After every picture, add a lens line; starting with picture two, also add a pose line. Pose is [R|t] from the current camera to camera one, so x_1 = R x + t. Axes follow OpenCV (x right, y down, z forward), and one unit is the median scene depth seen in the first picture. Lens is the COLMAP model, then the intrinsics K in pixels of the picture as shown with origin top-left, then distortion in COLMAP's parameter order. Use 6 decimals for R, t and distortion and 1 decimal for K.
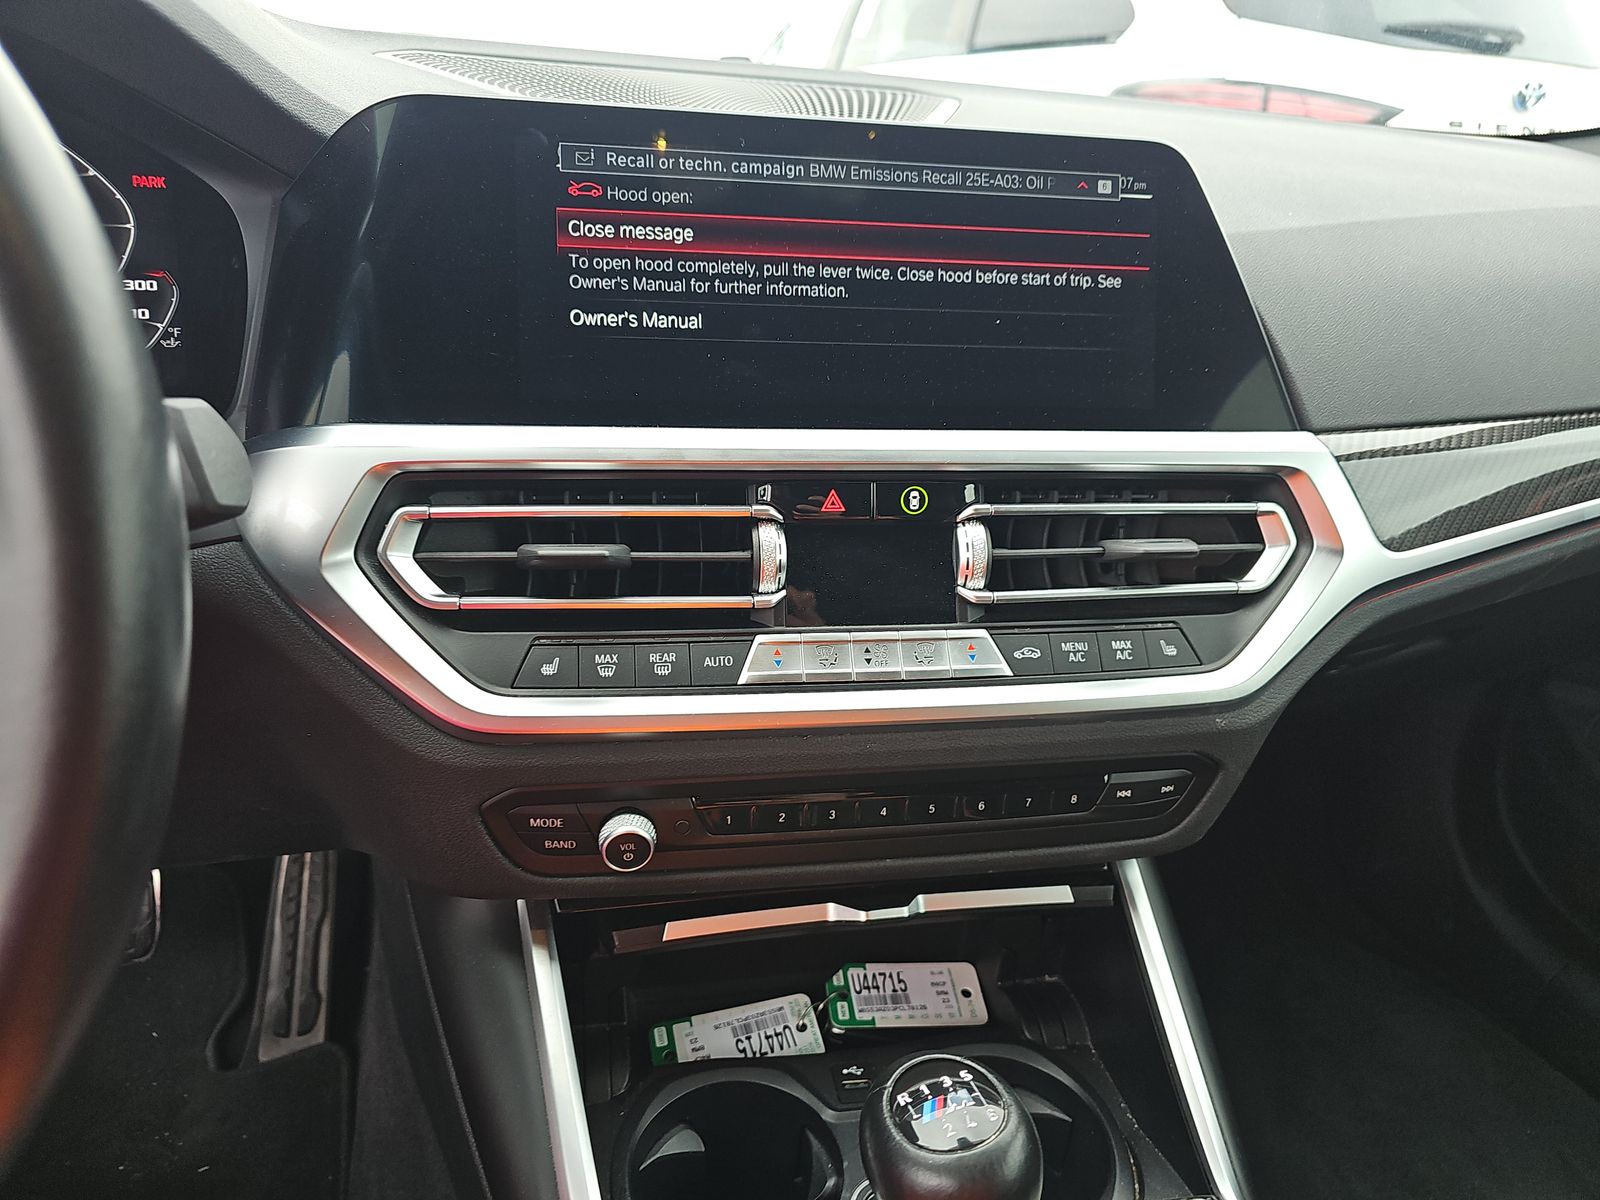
lens RADIAL K [[1021.5, 0, 809.5], [0, 1021.5, 611.1], [0, 0, 1]] dist [0.002505, -0.020670]
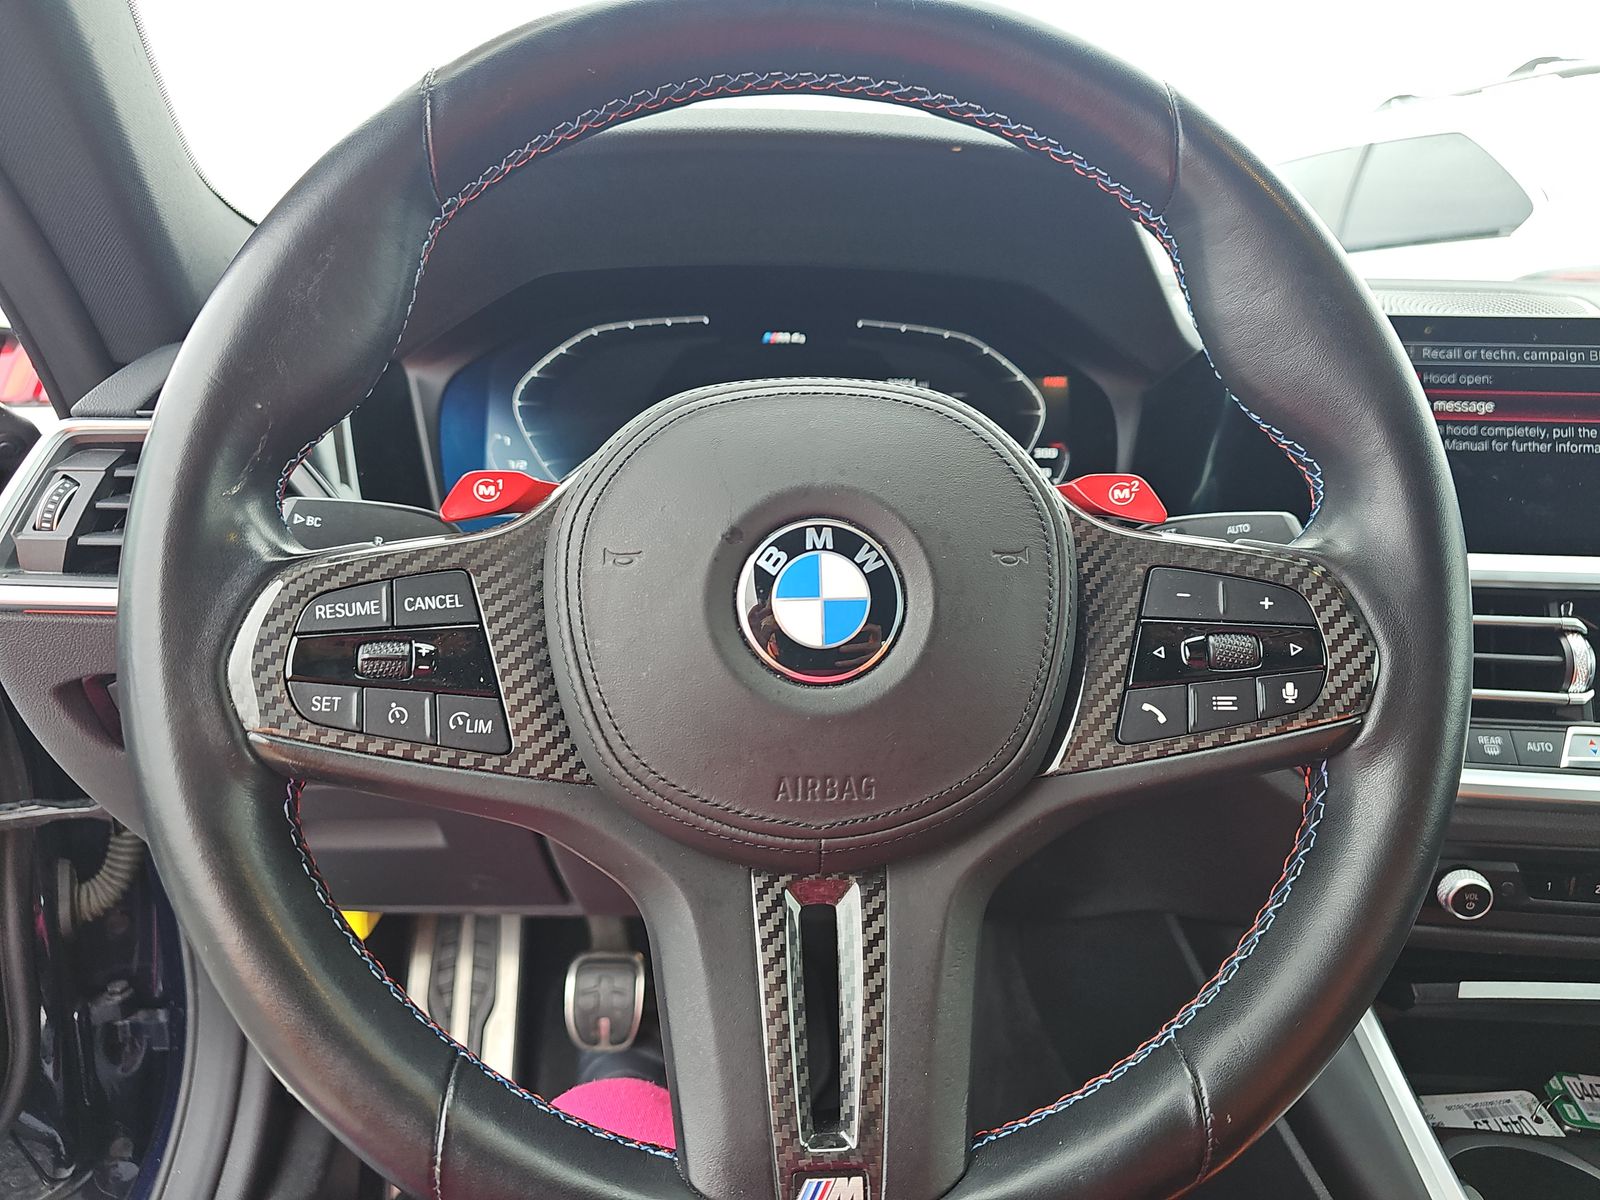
lens RADIAL K [[1021.5, 0, 809.5], [0, 1021.5, 611.1], [0, 0, 1]] dist [0.002505, -0.020670]
pose [[0.959452, 0.021880, -0.281020, -0.561095], [-0.073005, 0.982252, -0.172774, 0.156980], [0.272252, 0.186284, 0.944022, -0.367579]]
